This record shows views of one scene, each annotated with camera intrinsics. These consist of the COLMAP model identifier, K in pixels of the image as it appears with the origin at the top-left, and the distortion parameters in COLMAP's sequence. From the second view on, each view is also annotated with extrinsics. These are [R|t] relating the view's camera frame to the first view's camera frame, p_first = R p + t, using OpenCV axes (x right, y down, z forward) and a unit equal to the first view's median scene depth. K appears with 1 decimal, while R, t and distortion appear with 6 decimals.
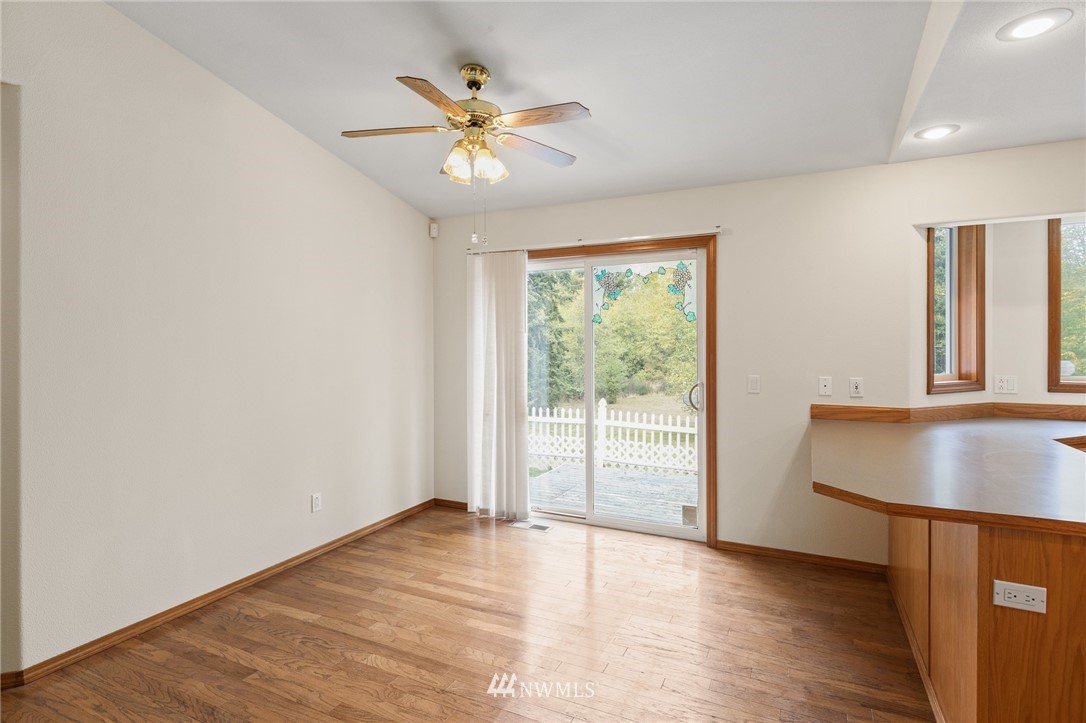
lens RADIAL K [[549.3, 0, 542.4], [0, 549.3, 346.0], [0, 0, 1]] dist [0.005178, -0.000441]
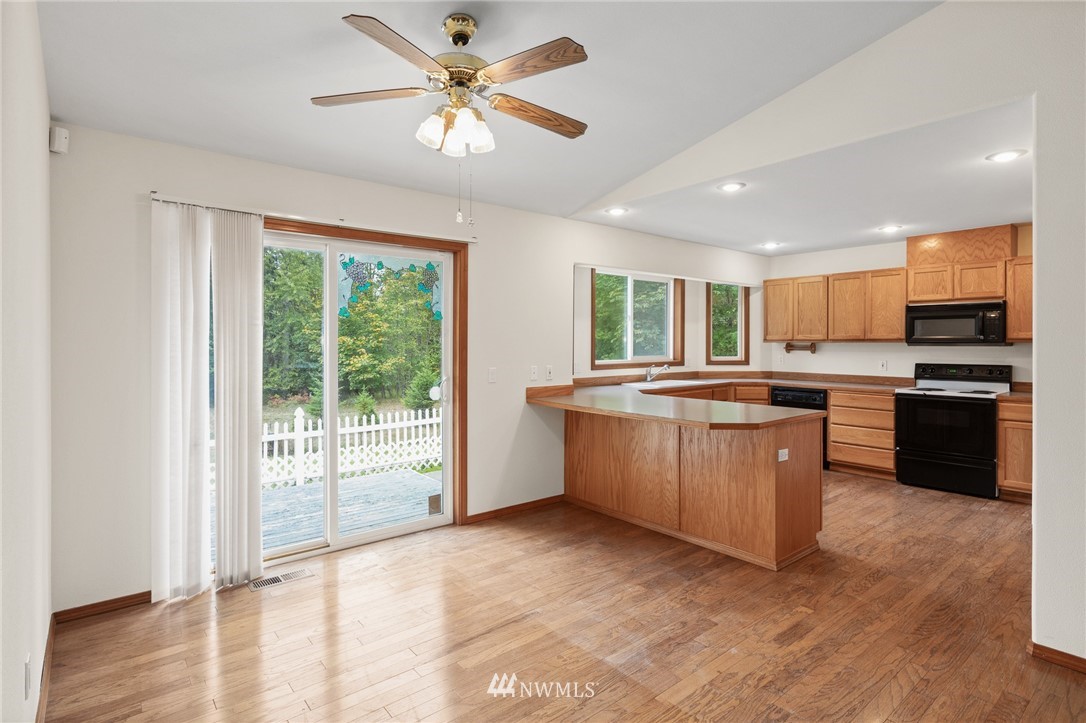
lens RADIAL K [[549.3, 0, 542.4], [0, 549.3, 346.0], [0, 0, 1]] dist [0.005178, -0.000441]
pose [[0.422507, -0.003160, 0.906354, -0.671620], [0.001912, 0.999995, 0.002595, 0.003168], [-0.906358, 0.000637, 0.422511, 0.411518]]
